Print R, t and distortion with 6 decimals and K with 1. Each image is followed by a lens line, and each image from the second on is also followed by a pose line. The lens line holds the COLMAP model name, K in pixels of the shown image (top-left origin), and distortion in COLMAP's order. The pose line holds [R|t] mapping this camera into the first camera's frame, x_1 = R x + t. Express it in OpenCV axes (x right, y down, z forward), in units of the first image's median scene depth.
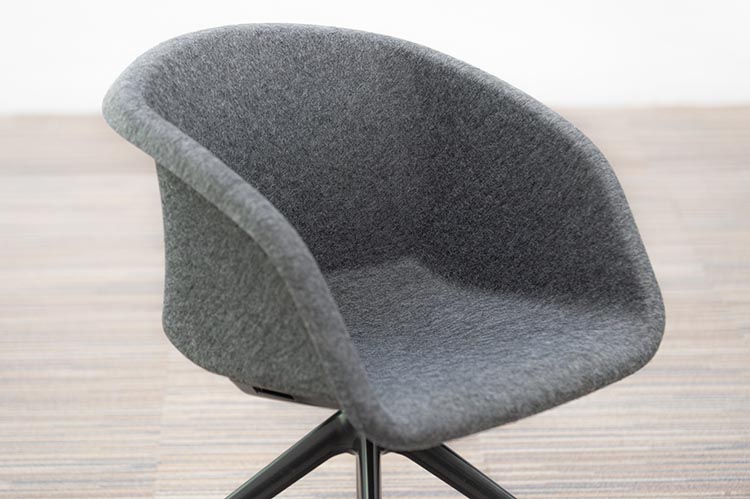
lens RADIAL K [[2860.0, 0, 375.0], [0, 2860.0, 249.5], [0, 0, 1]] dist [-0.275699, 0.123813]
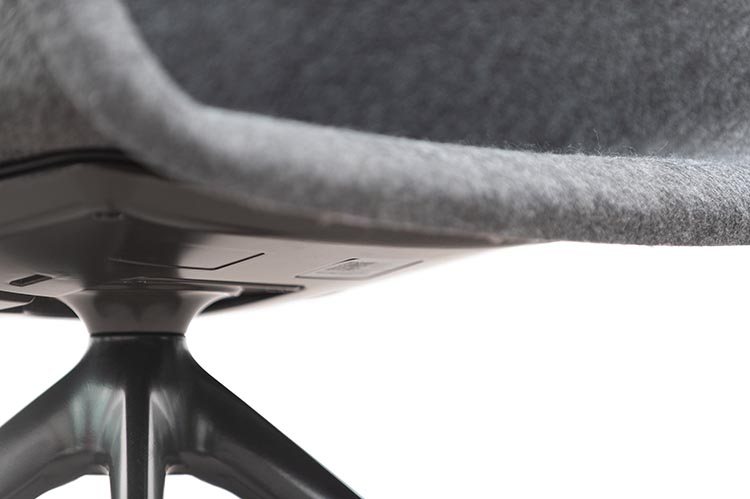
lens RADIAL K [[4715.9, 0, 375.0], [0, 4715.9, 249.5], [0, 0, 1]] dist [-0.273780, 19.213706]
pose [[0.999832, 0.001059, 0.018275, 0.019376], [0.004971, 0.945104, -0.326730, 0.262341], [-0.017618, 0.326767, 0.944941, 0.360475]]
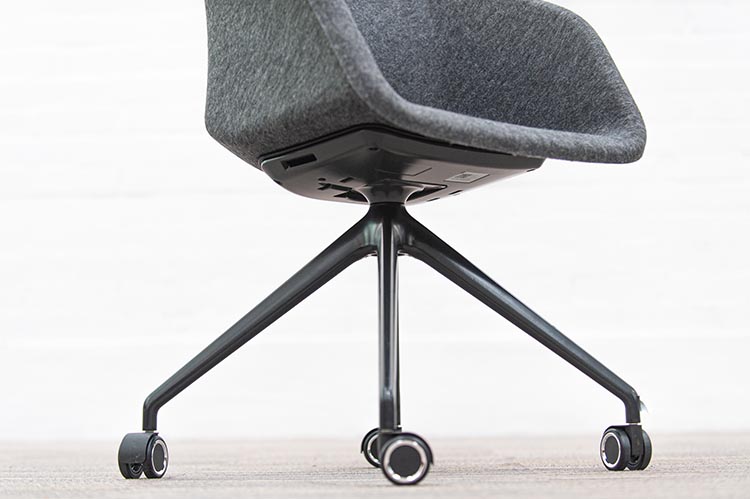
lens RADIAL K [[1639.0, 0, 375.0], [0, 1639.0, 249.5], [0, 0, 1]] dist [-0.120701, 0.010654]
pose [[0.998618, -0.016450, -0.049907, 0.025176], [-0.002563, 0.933358, -0.358938, 0.303919], [0.052485, 0.358570, 0.932026, 0.402744]]
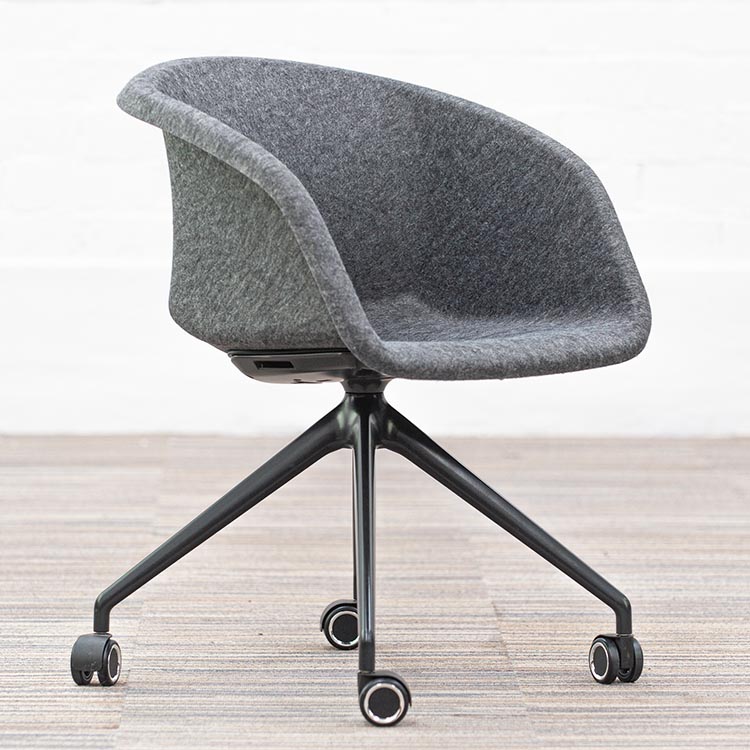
lens RADIAL K [[4910.8, 0, 375.0], [0, 4910.8, 375.0], [0, 0, 1]] dist [0.030125, -27.826643]
pose [[0.999874, 0.011006, -0.011413, 0.021898], [-0.012923, 0.982770, -0.184382, 0.376180], [0.009187, 0.184507, 0.982788, -0.756467]]
